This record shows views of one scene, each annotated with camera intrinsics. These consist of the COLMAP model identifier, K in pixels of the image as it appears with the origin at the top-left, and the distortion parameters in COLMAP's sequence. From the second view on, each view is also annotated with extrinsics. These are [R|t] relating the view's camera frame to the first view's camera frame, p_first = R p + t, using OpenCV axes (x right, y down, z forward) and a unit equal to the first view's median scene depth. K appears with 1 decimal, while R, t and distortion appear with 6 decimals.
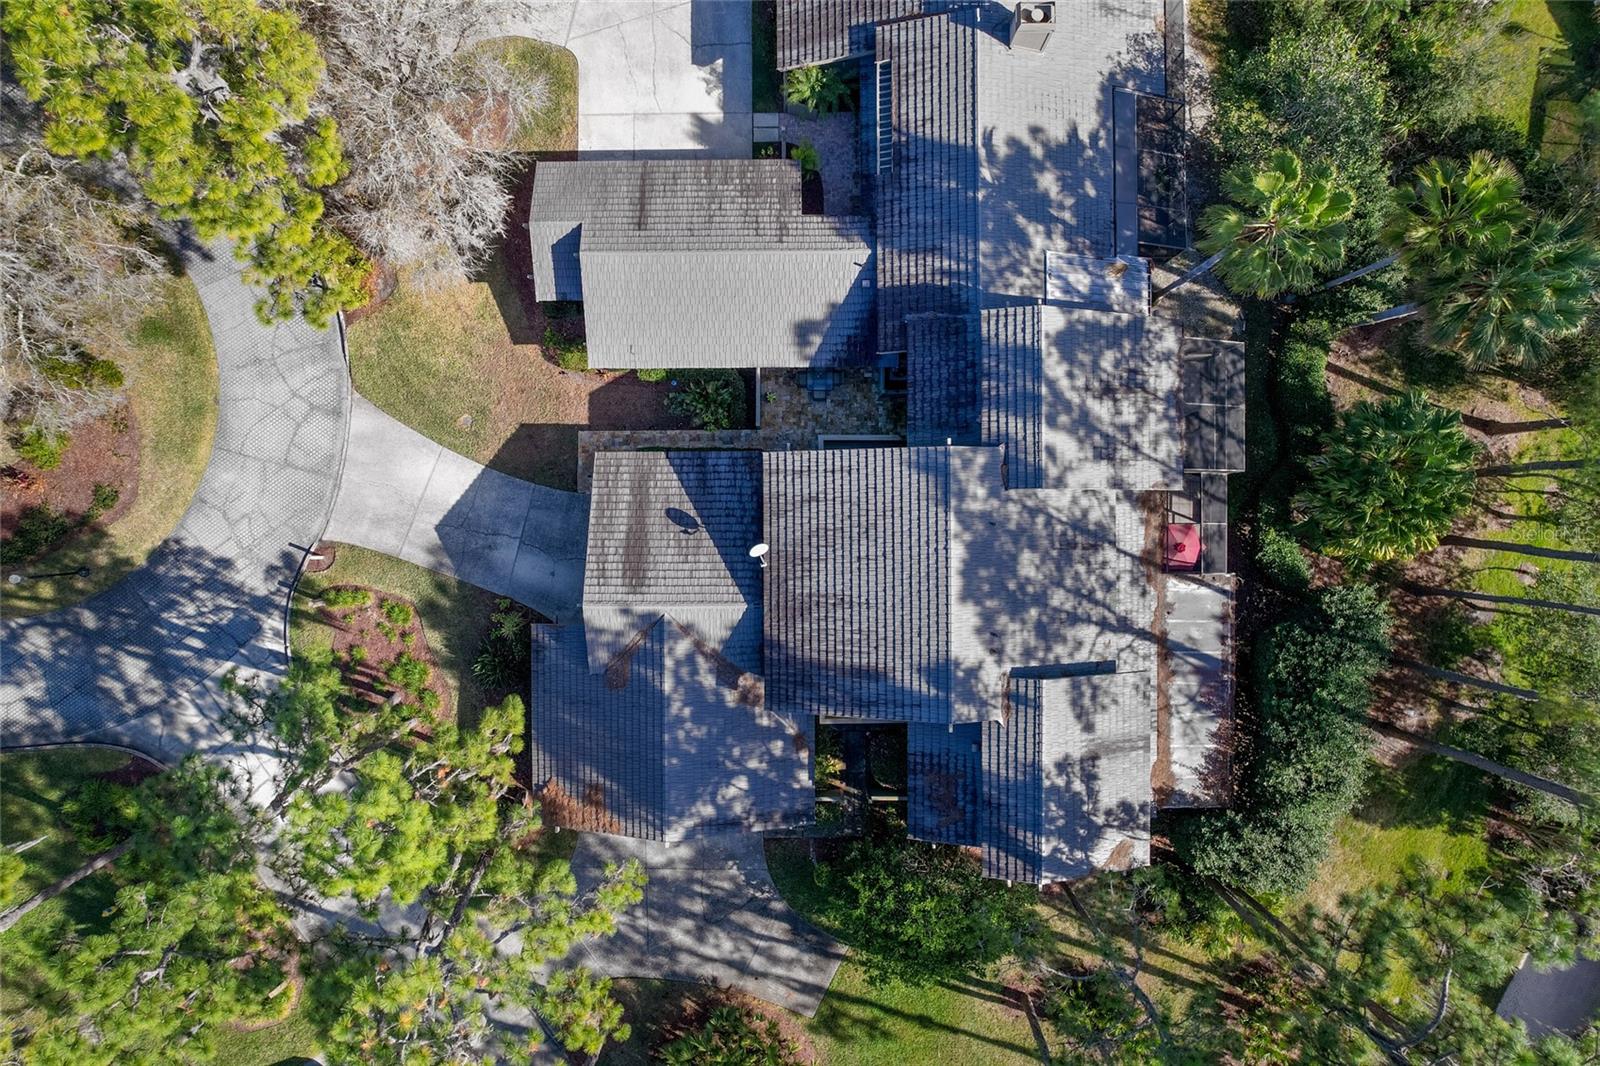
lens RADIAL K [[1017.9, 0, 794.6], [0, 1017.9, 522.4], [0, 0, 1]] dist [-0.043777, 0.003921]
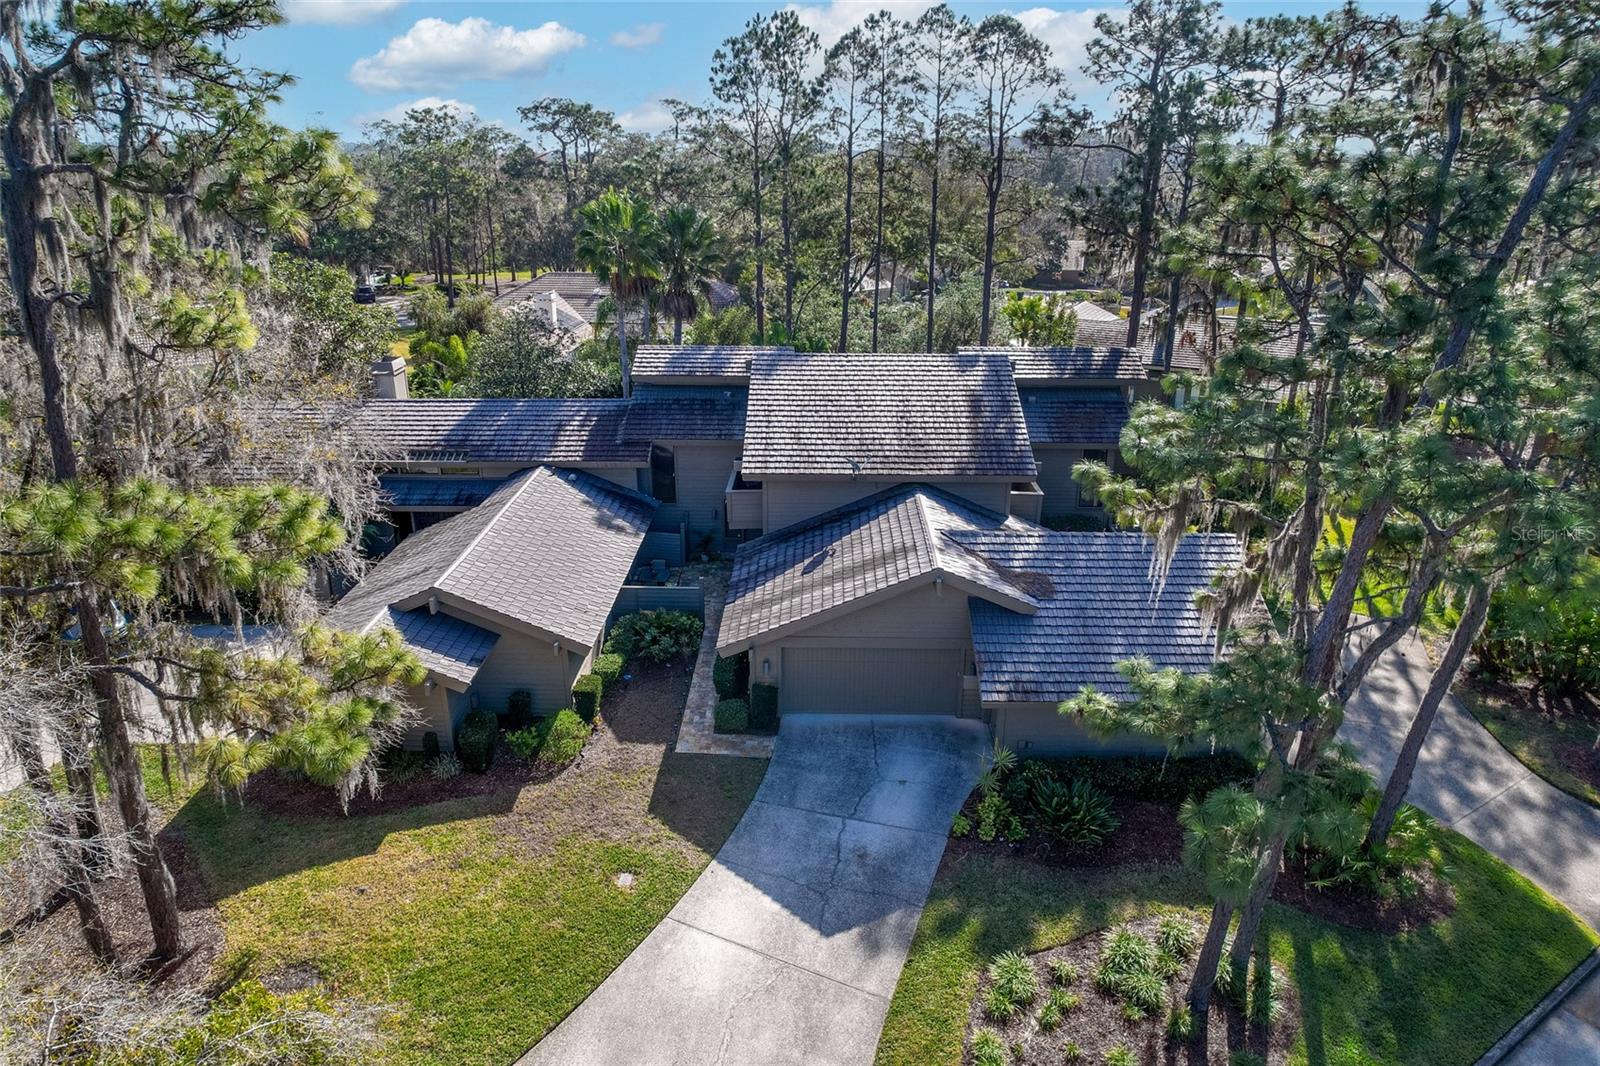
lens RADIAL K [[1017.9, 0, 794.6], [0, 1017.9, 522.4], [0, 0, 1]] dist [-0.043777, 0.003921]
pose [[0.030743, -0.336303, 0.941252, -0.850533], [0.999492, 0.002376, -0.031796, 0.004814], [0.008457, 0.941751, 0.336205, 0.726701]]
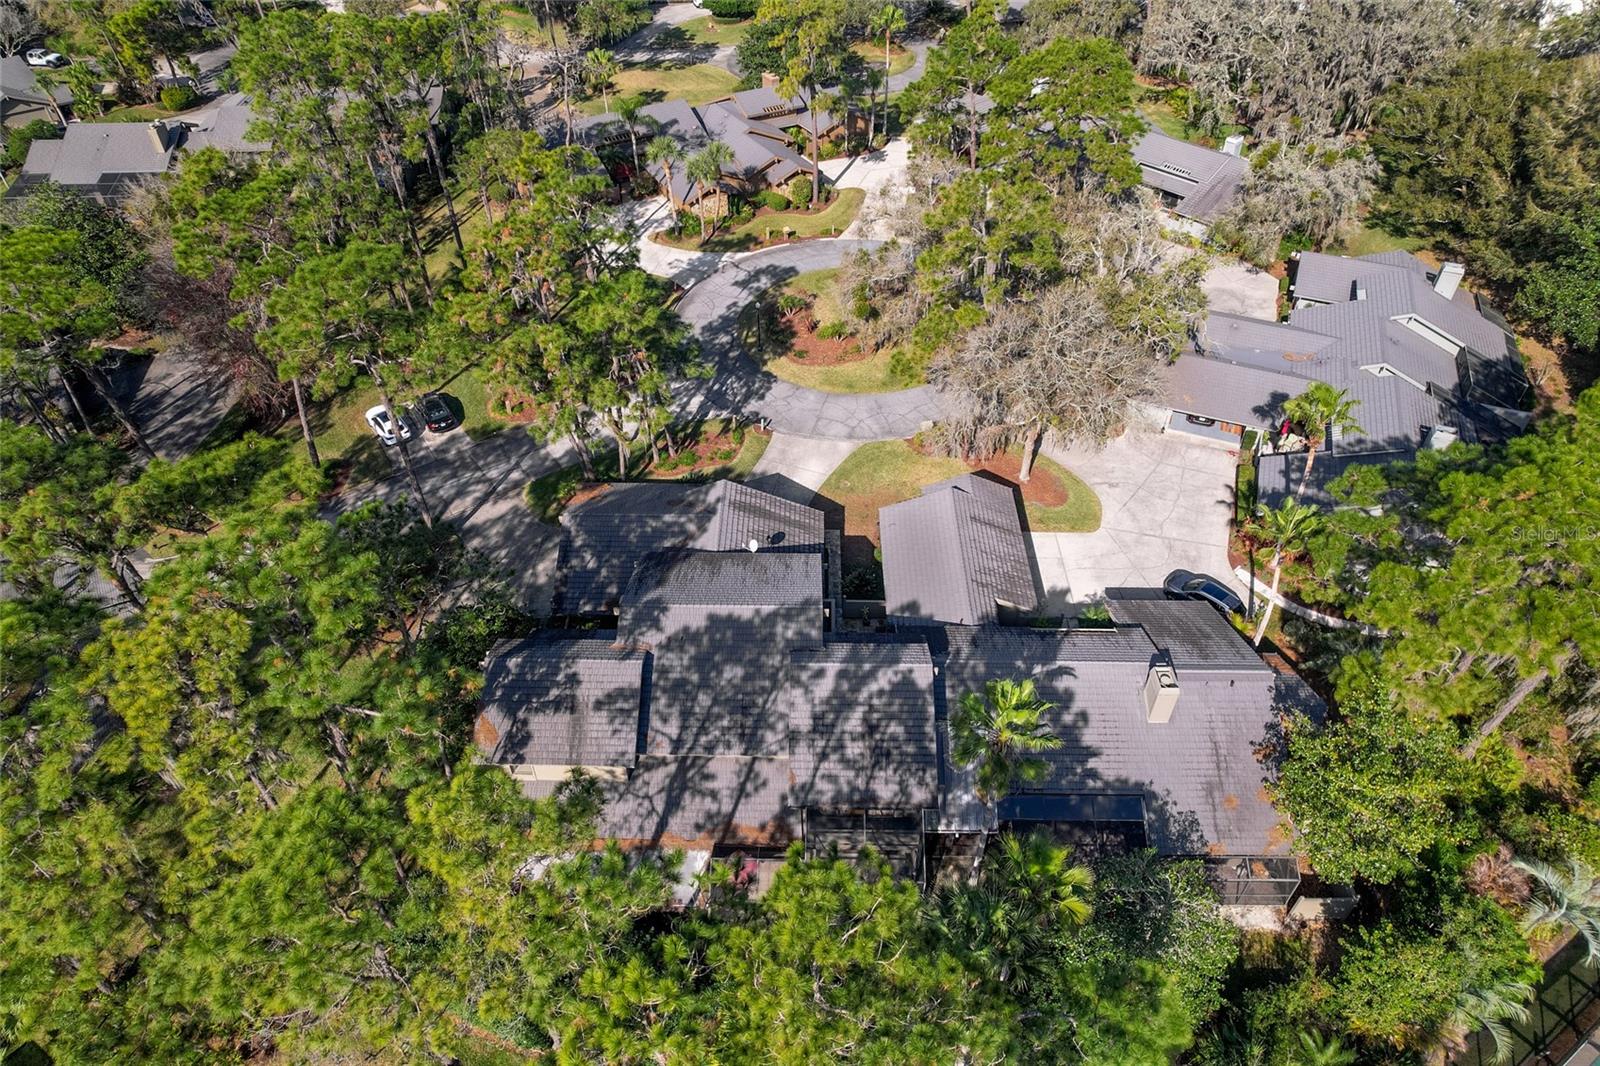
lens RADIAL K [[1017.9, 0, 794.6], [0, 1017.9, 522.4], [0, 0, 1]] dist [-0.043777, 0.003921]
pose [[-0.019577, 0.661762, -0.749459, 1.003866], [-0.999806, -0.014645, 0.013186, -0.048064], [-0.002250, 0.749571, 0.661920, 0.007338]]
